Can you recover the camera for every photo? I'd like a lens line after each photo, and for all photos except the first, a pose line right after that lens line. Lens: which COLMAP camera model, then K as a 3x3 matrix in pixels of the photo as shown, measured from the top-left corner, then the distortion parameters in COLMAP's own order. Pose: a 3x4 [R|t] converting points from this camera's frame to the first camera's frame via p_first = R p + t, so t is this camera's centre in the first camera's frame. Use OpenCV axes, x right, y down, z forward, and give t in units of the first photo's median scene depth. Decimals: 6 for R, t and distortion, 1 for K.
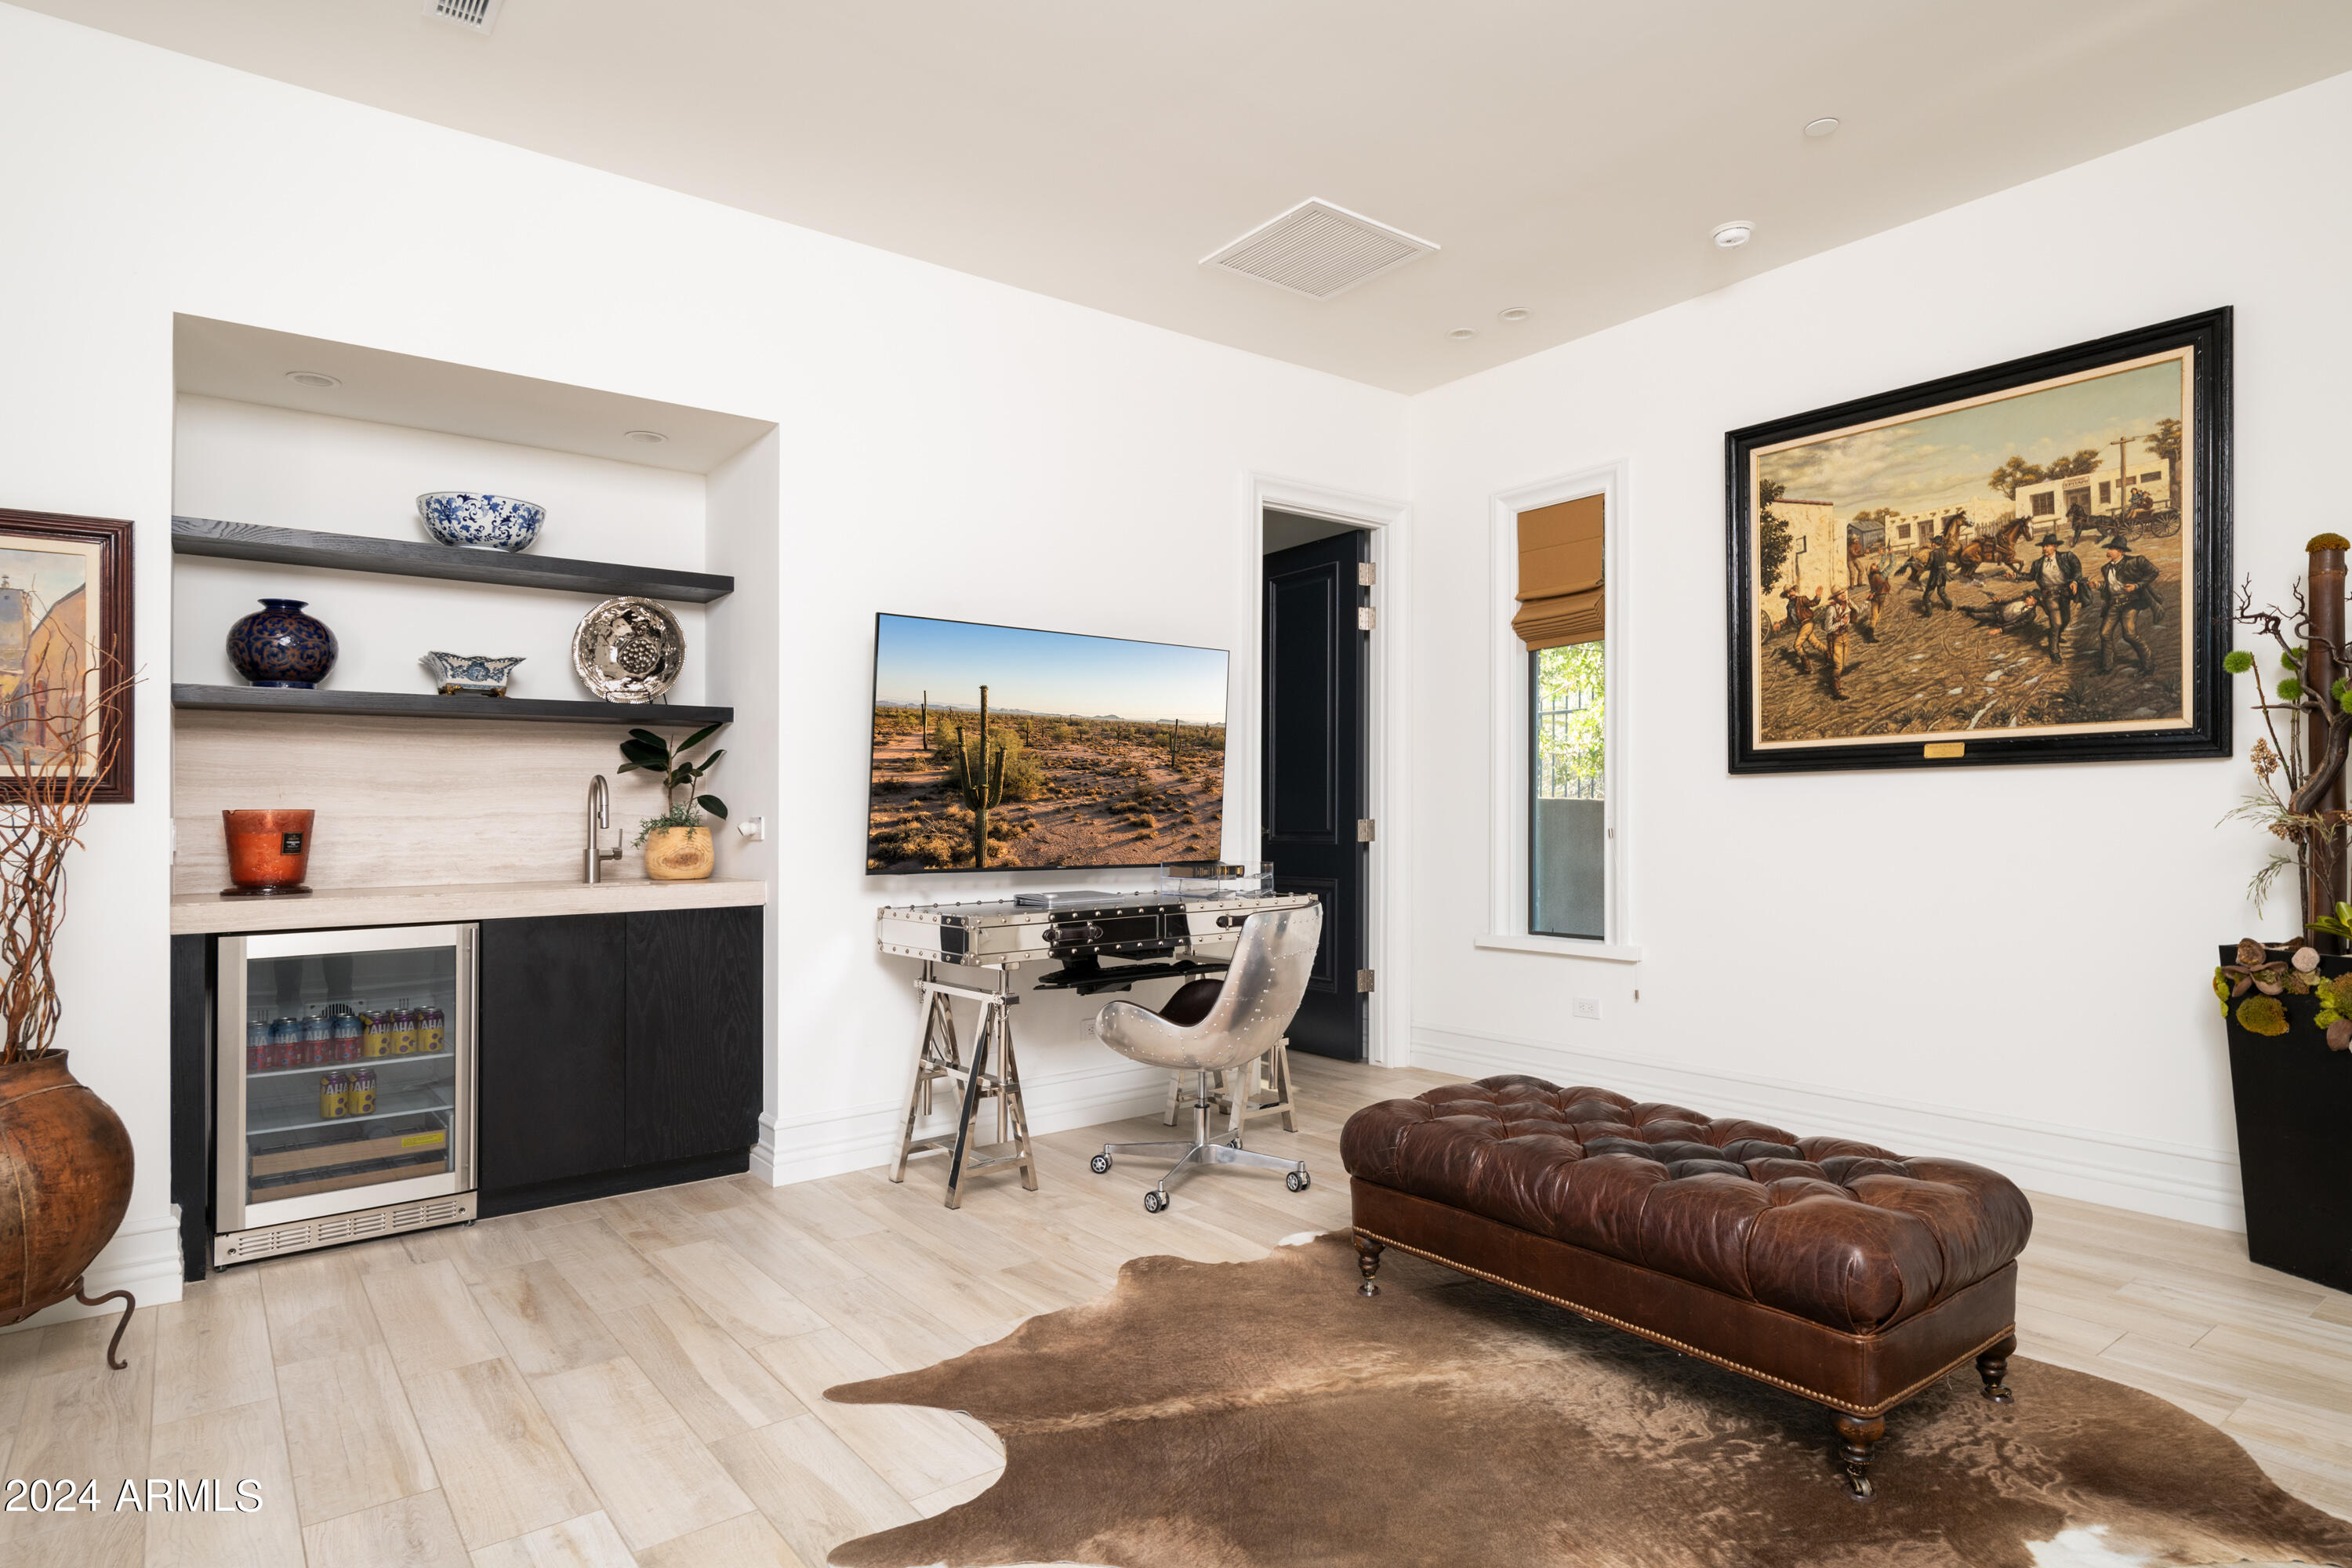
lens RADIAL K [[1318.0, 0, 1182.2], [0, 1318.0, 818.3], [0, 0, 1]] dist [0.000431, 0.000170]
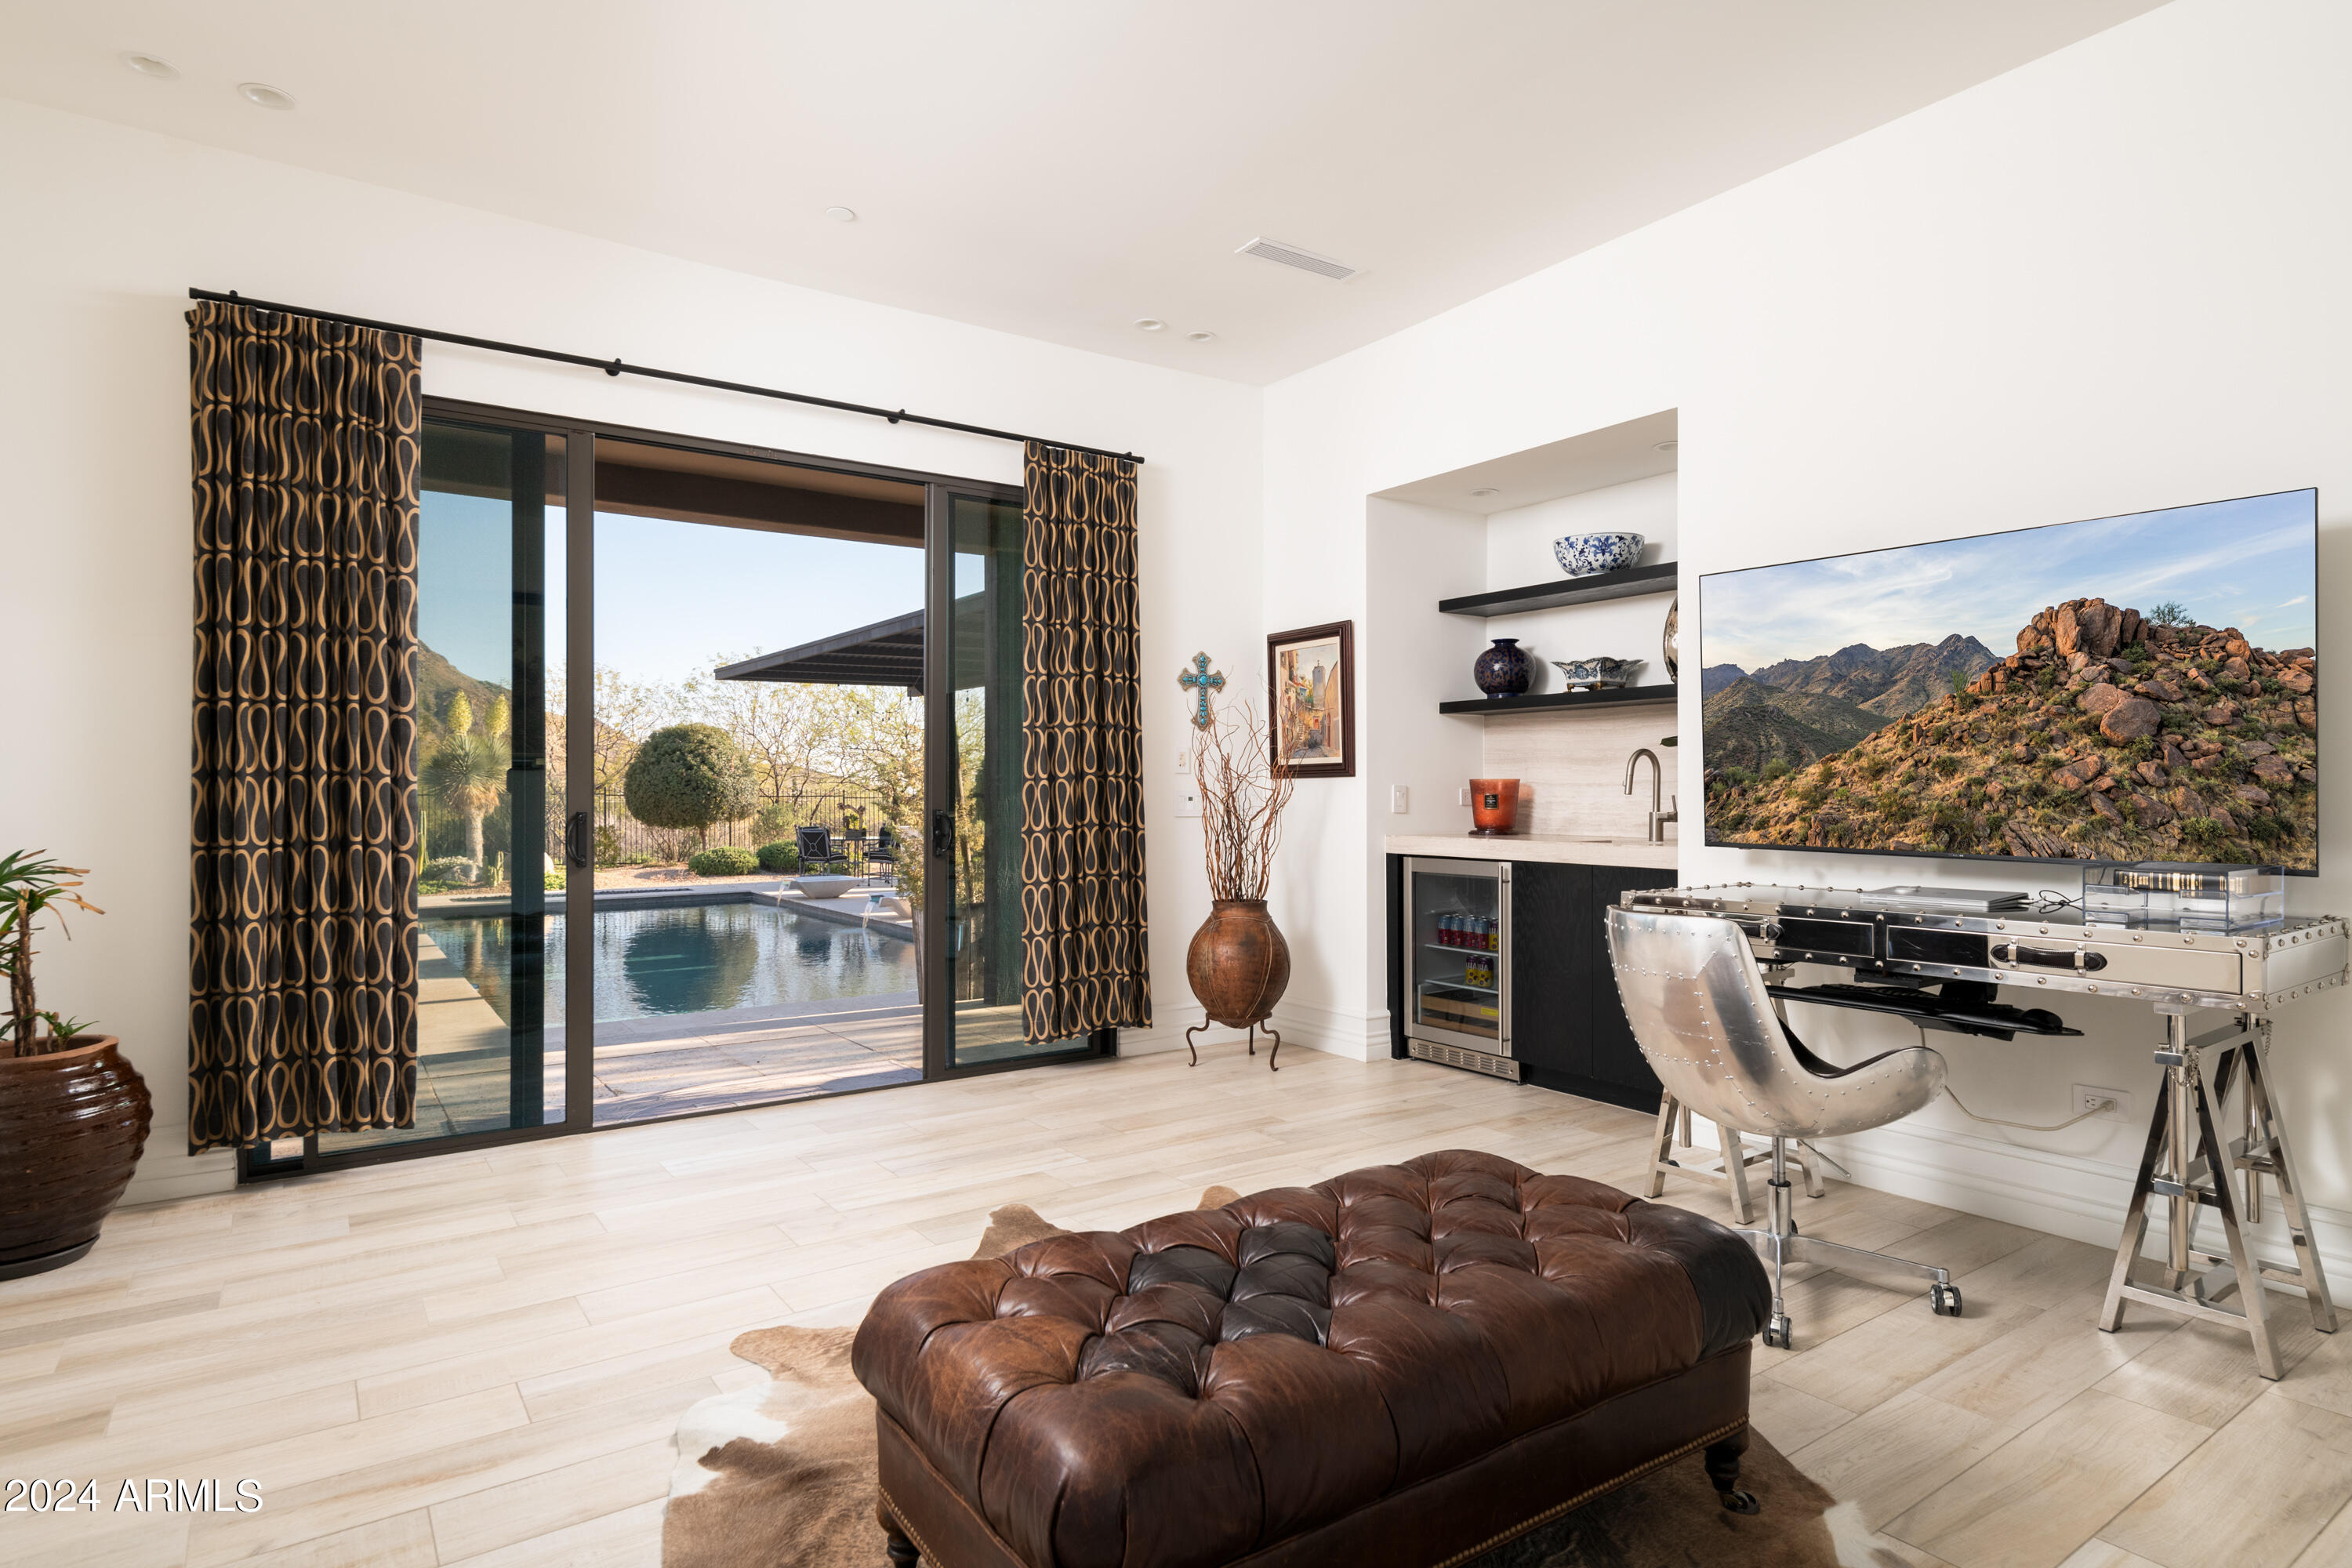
lens RADIAL K [[1219.8, 0, 1176.0], [0, 1219.8, 784.0], [0, 0, 1]] dist [0.000401, 0.000034]
pose [[-0.053387, 0.004136, -0.998565, 0.746624], [-0.004207, 0.999982, 0.004367, -0.005108], [0.998565, 0.004434, -0.053368, 0.726209]]
